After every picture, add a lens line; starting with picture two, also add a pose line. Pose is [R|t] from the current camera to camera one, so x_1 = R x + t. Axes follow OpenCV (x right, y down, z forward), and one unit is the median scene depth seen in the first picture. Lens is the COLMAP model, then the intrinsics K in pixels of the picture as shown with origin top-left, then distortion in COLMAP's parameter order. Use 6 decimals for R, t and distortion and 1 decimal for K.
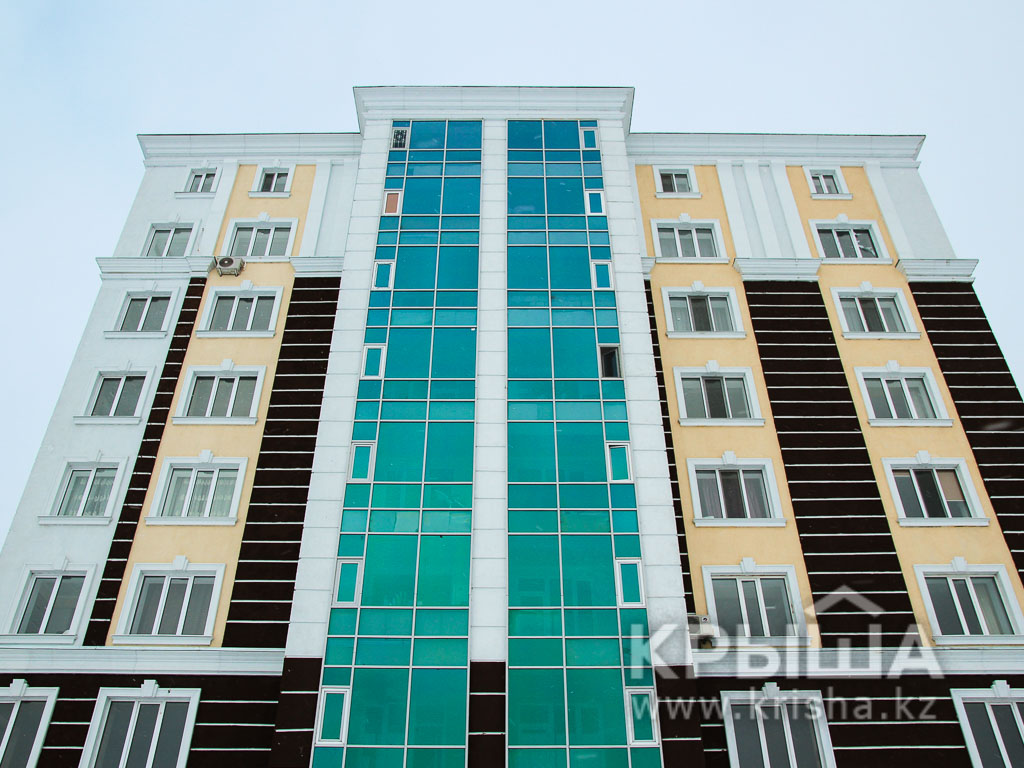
lens RADIAL K [[920.7, 0, 512.0], [0, 920.7, 384.0], [0, 0, 1]] dist [-0.119713, 0.140444]
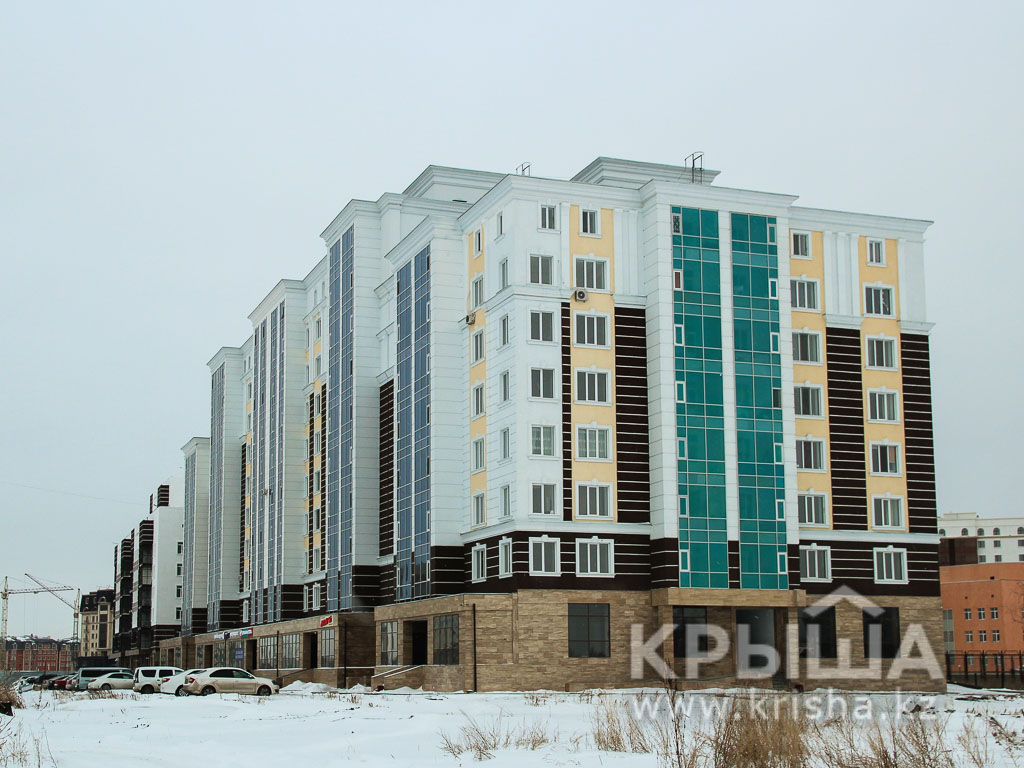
lens RADIAL K [[1465.5, 0, 512.0], [0, 1465.5, 384.0], [0, 0, 1]] dist [-0.000602, 0.035066]
pose [[0.934375, 0.066046, 0.350117, -1.554796], [-0.227198, 0.867405, 0.442706, -1.326436], [-0.274454, -0.493200, 0.825487, -1.537526]]
